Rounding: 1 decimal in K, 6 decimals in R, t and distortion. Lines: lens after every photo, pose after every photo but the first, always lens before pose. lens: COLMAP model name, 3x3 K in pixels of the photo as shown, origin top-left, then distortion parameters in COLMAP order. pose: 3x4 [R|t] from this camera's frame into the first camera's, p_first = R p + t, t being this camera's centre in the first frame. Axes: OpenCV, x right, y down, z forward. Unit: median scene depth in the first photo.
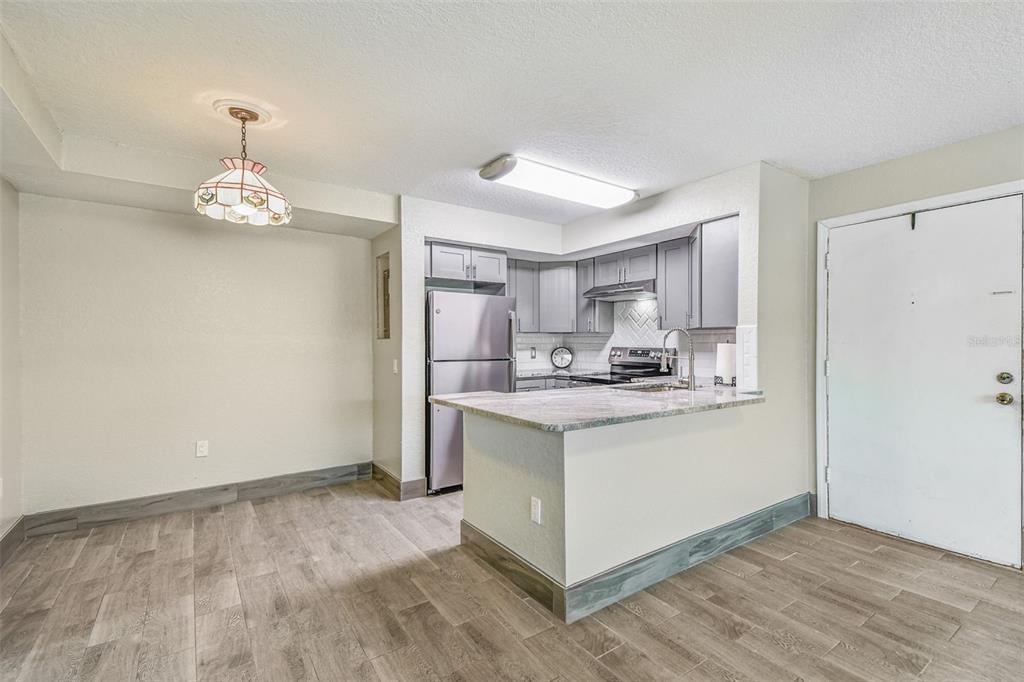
lens RADIAL K [[468.8, 0, 524.7], [0, 468.8, 348.6], [0, 0, 1]] dist [0.043568, -0.020580]
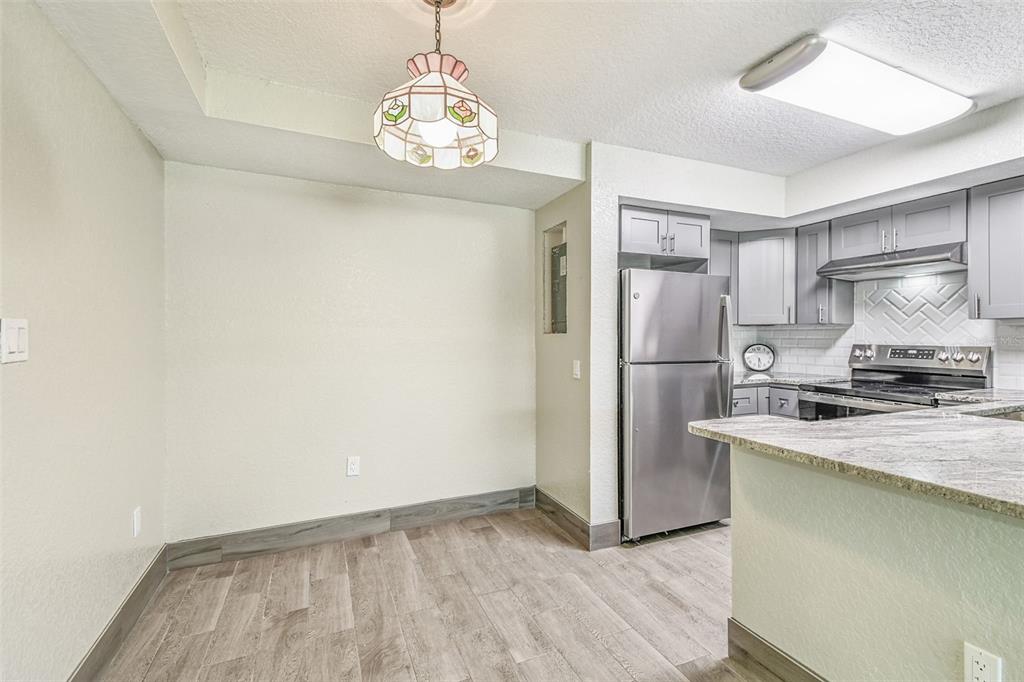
lens RADIAL K [[466.9, 0, 519.1], [0, 466.9, 340.4], [0, 0, 1]] dist [0.031150, -0.000254]
pose [[0.979952, 0.002226, -0.199219, -0.228893], [-0.003262, 0.999983, -0.004871, -0.005622], [0.199205, 0.005423, 0.979943, 0.252846]]
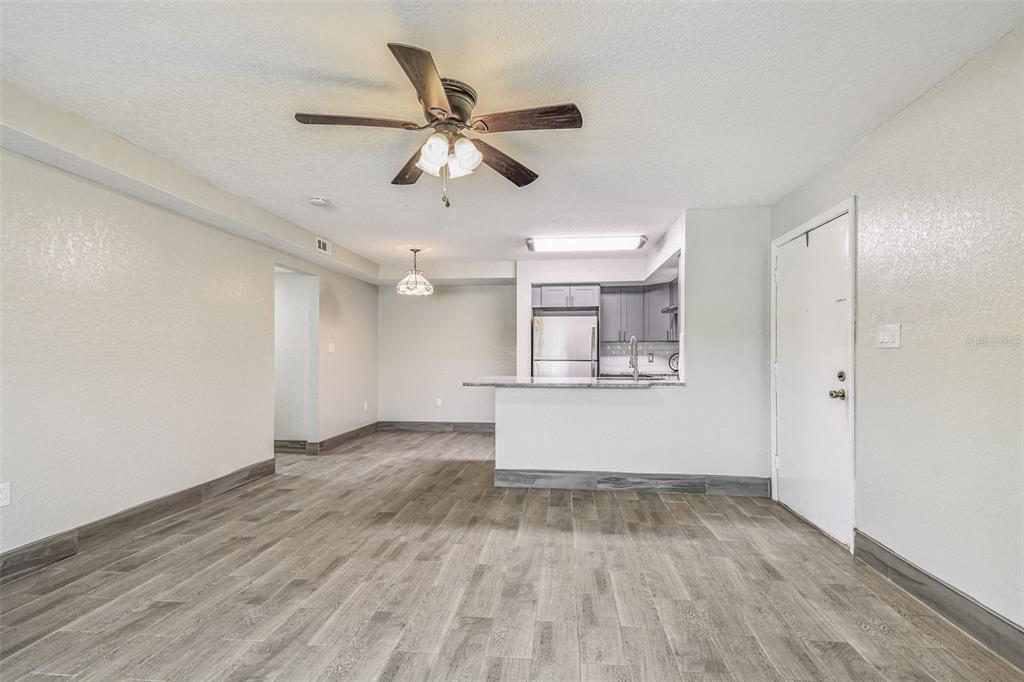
lens RADIAL K [[469.5, 0, 513.4], [0, 469.5, 359.2], [0, 0, 1]] dist [0.028978, -0.000157]
pose [[0.742108, 0.010574, -0.670197, 0.867969], [-0.011869, 0.999926, 0.002633, 0.020862], [0.670175, 0.006001, 0.742179, -0.251885]]
